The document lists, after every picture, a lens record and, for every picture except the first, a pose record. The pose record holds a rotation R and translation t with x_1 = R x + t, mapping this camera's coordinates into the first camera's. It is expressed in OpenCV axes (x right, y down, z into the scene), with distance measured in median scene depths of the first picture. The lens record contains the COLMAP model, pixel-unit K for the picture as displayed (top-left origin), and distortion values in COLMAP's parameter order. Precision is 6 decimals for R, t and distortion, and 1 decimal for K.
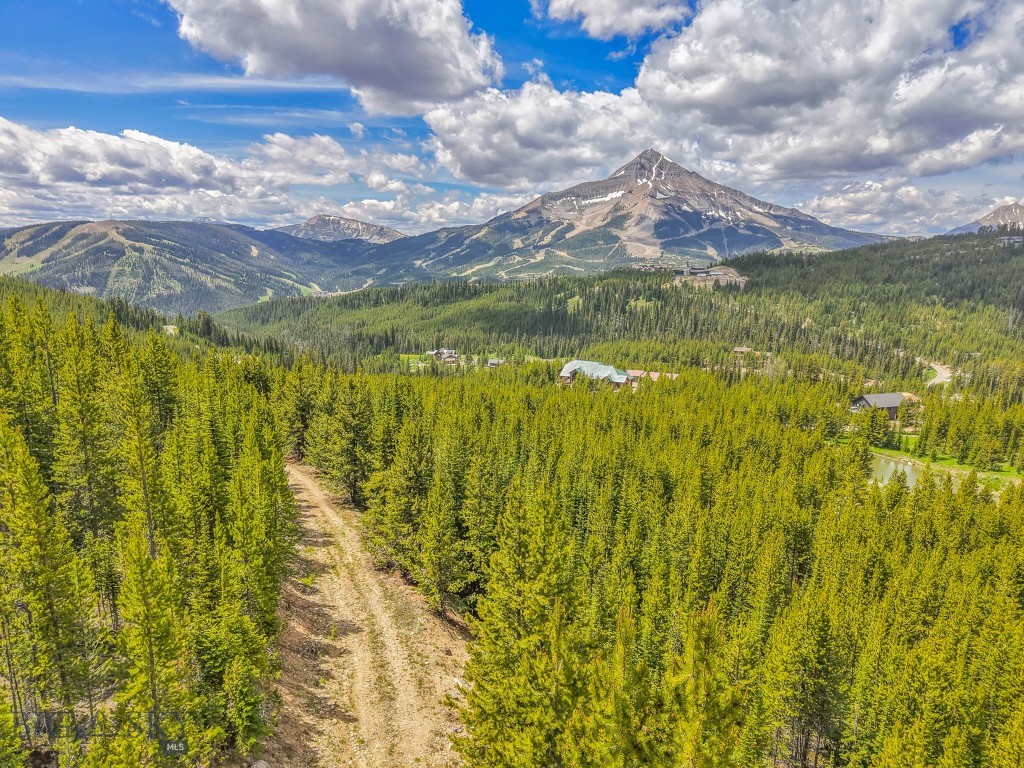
lens RADIAL K [[665.2, 0, 513.1], [0, 665.2, 387.0], [0, 0, 1]] dist [0.044879, -0.053747]
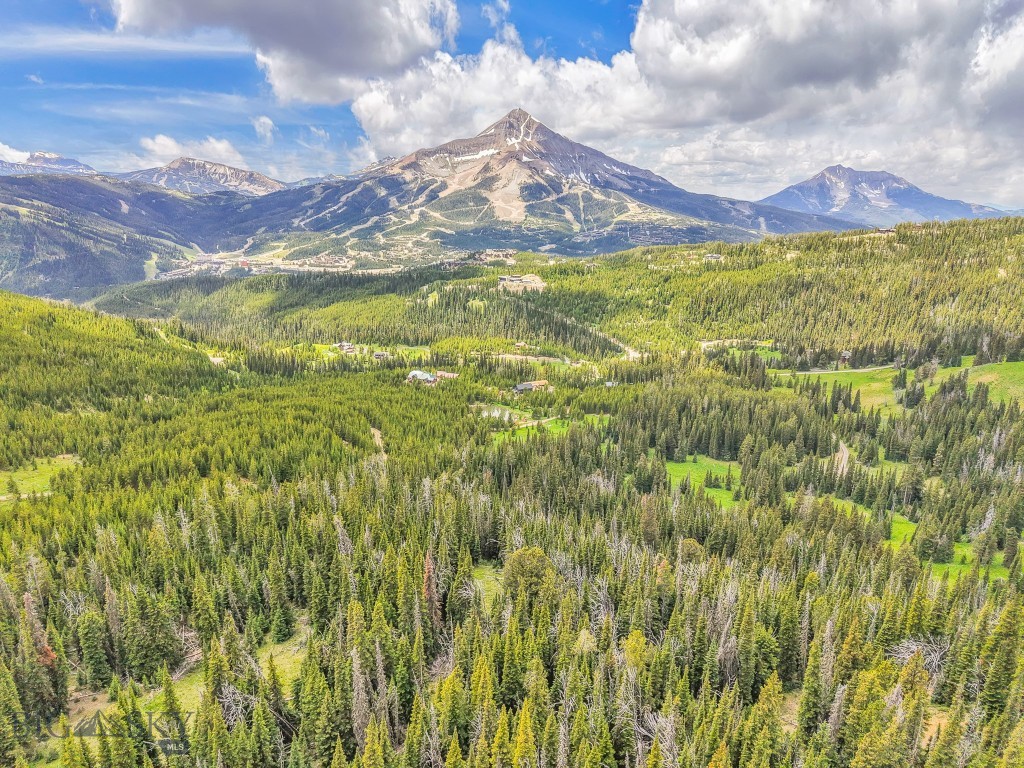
lens RADIAL K [[665.2, 0, 513.1], [0, 665.2, 387.0], [0, 0, 1]] dist [0.044879, -0.053747]
pose [[0.984500, -0.029699, 0.172852, 0.002085], [0.014851, 0.996135, 0.086566, -0.013335], [-0.174755, -0.082657, 0.981136, -0.101084]]
